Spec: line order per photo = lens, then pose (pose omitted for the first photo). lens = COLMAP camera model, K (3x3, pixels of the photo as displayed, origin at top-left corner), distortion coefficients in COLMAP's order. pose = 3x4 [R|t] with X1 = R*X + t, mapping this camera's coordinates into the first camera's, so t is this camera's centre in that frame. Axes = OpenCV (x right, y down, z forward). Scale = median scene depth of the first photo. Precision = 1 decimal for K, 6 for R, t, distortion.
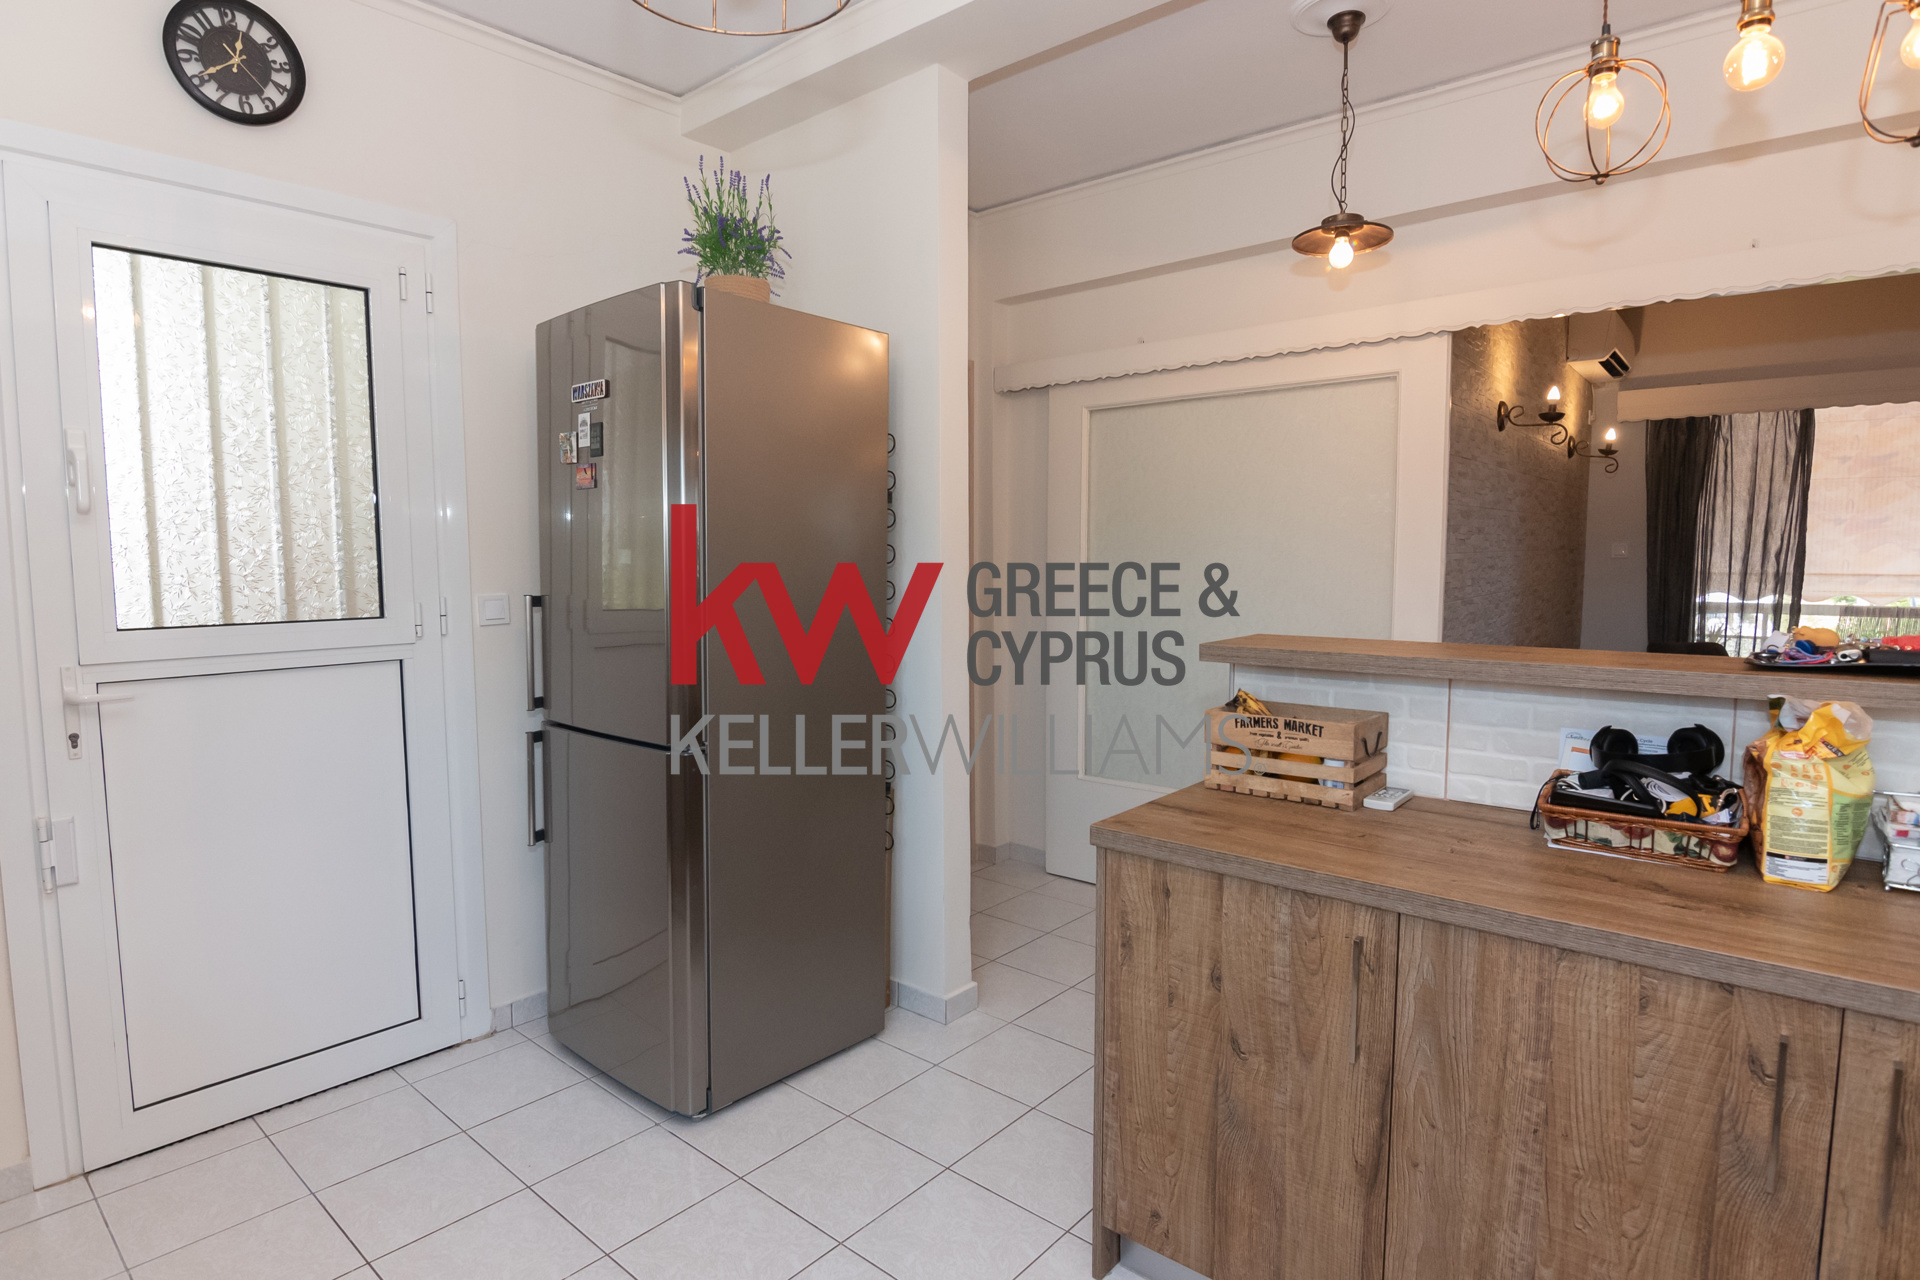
lens RADIAL K [[1006.3, 0, 929.3], [0, 1006.3, 635.0], [0, 0, 1]] dist [-0.001738, -0.014301]
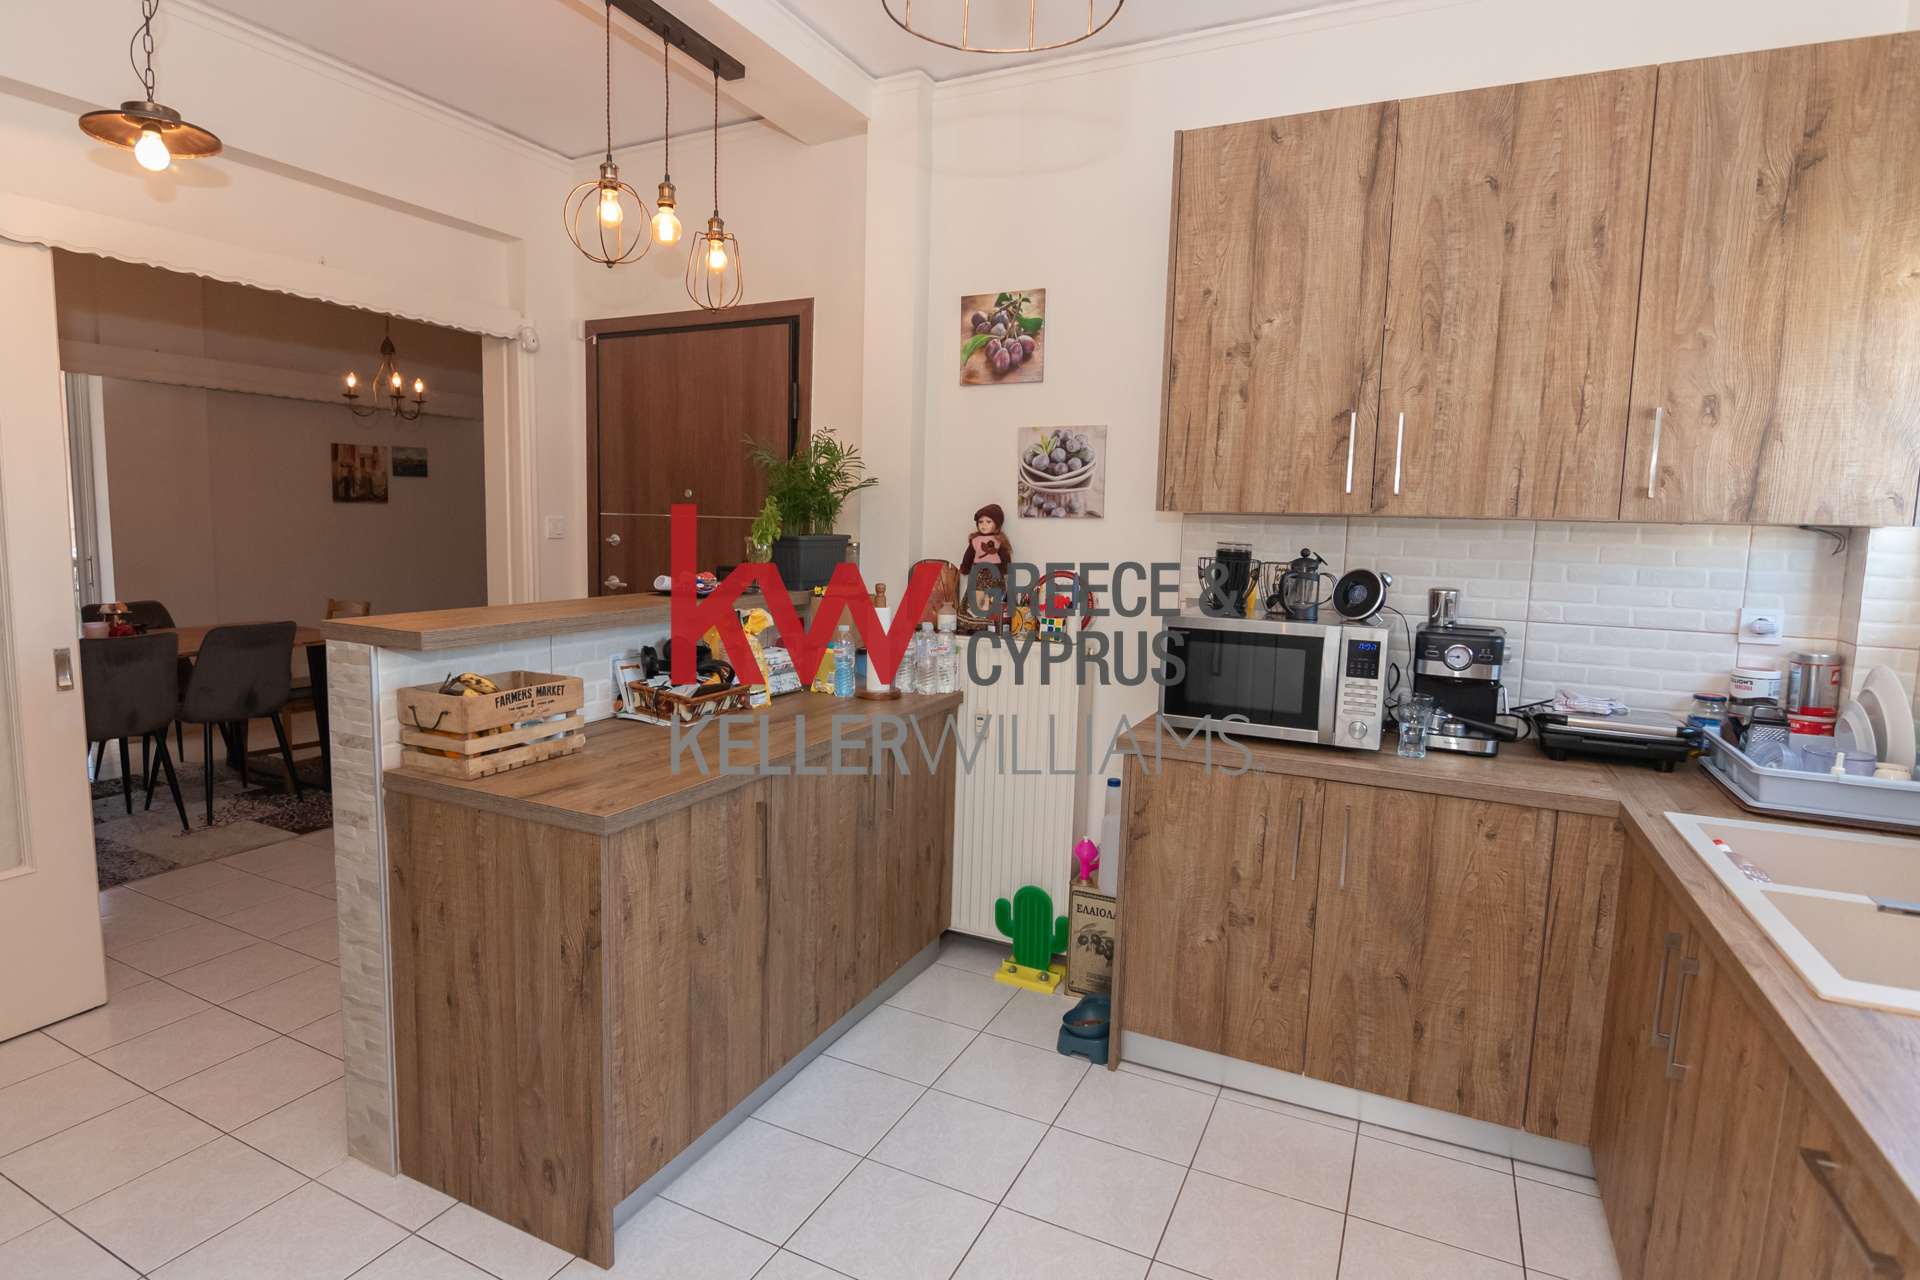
lens RADIAL K [[987.1, 0, 962.6], [0, 987.1, 635.0], [0, 0, 1]] dist [-0.012035, -0.012398]
pose [[-0.261927, -0.119467, 0.957665, -0.848776], [0.059419, 0.988430, 0.139556, -0.100573], [-0.963257, 0.093457, -0.251798, 0.921058]]
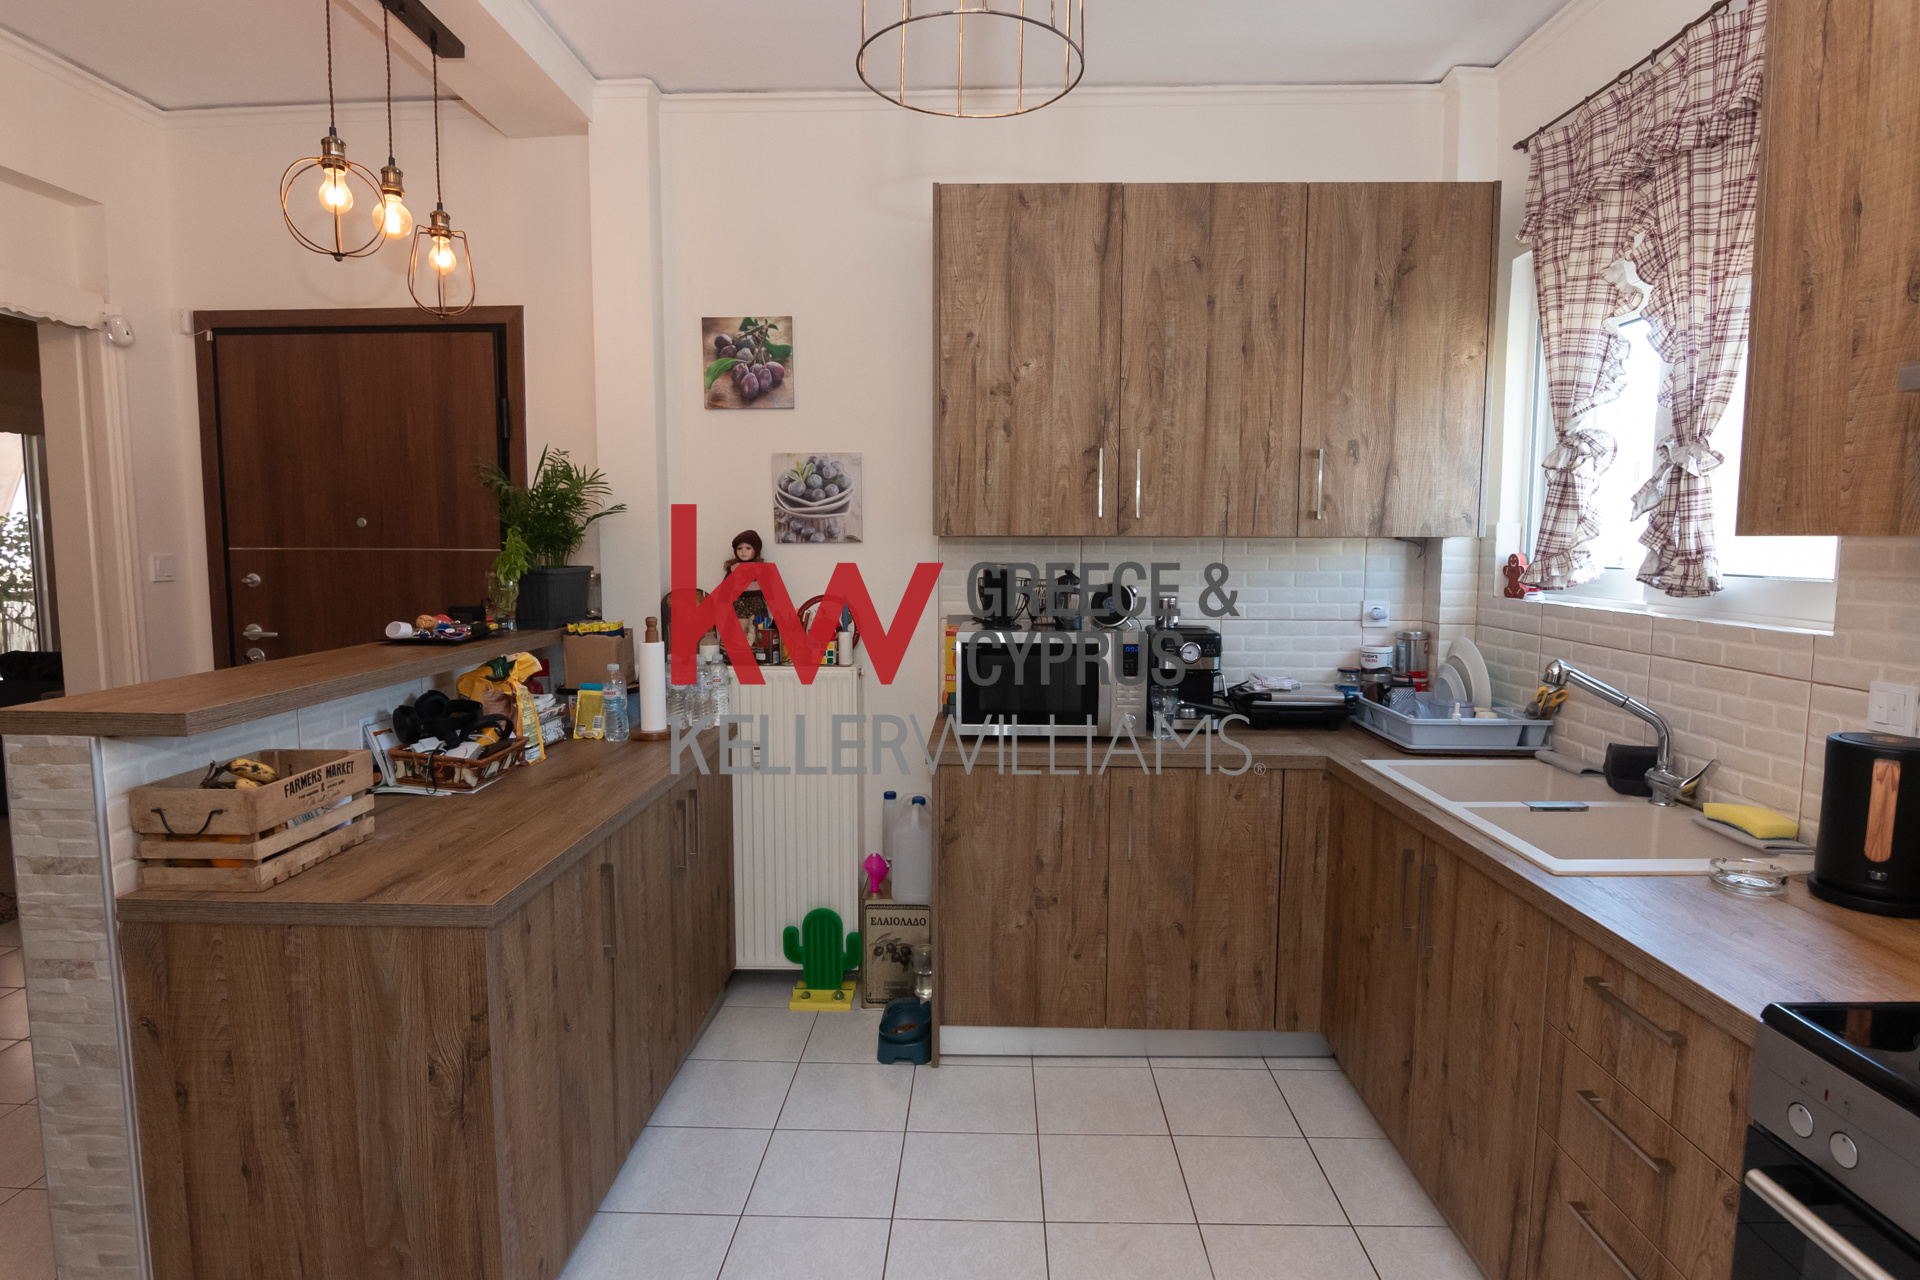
lens RADIAL K [[987.1, 0, 962.6], [0, 987.1, 635.0], [0, 0, 1]] dist [-0.012035, -0.012398]
pose [[-0.650859, -0.077952, 0.755186, -0.724492], [0.060736, 0.986180, 0.154141, -0.143528], [-0.756765, 0.146191, -0.637130, 1.239939]]
